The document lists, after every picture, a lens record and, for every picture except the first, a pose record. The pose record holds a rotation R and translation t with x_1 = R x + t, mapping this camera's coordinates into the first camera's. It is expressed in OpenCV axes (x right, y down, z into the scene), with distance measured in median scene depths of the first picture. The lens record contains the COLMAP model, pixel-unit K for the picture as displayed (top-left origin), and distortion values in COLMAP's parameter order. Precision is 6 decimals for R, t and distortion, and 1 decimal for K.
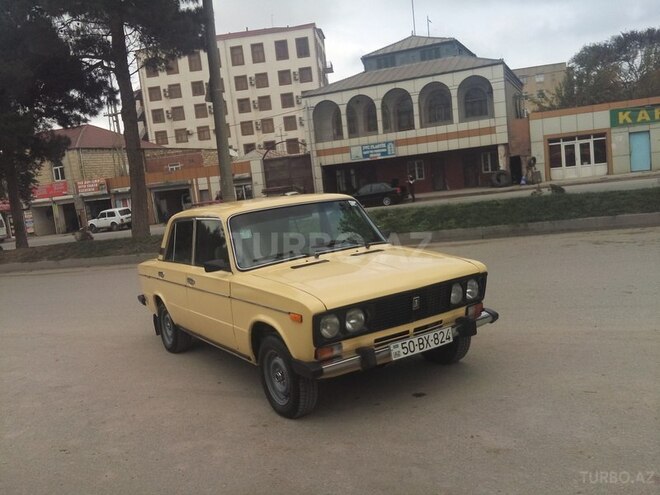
lens RADIAL K [[586.6, 0, 329.0], [0, 586.6, 248.7], [0, 0, 1]] dist [0.061838, -0.163528]
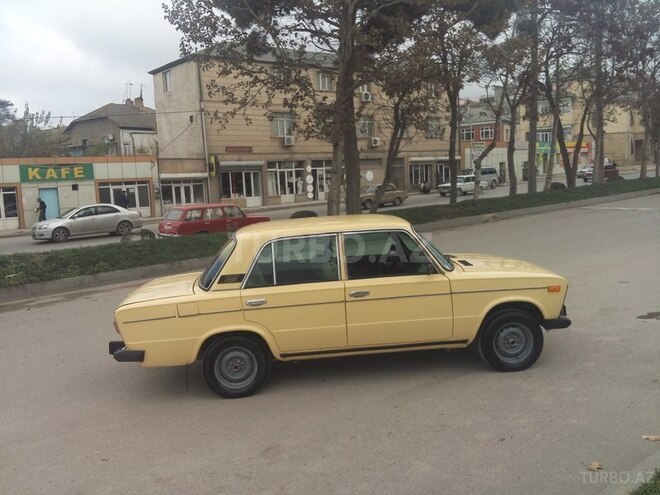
lens RADIAL K [[586.6, 0, 325.4], [0, 586.6, 248.3], [0, 0, 1]] dist [0.061838, -0.163528]
pose [[0.468141, -0.015516, 0.883518, -0.284152], [0.106382, 0.993563, -0.038919, 0.002308], [-0.877227, 0.112210, 0.466778, 0.140192]]
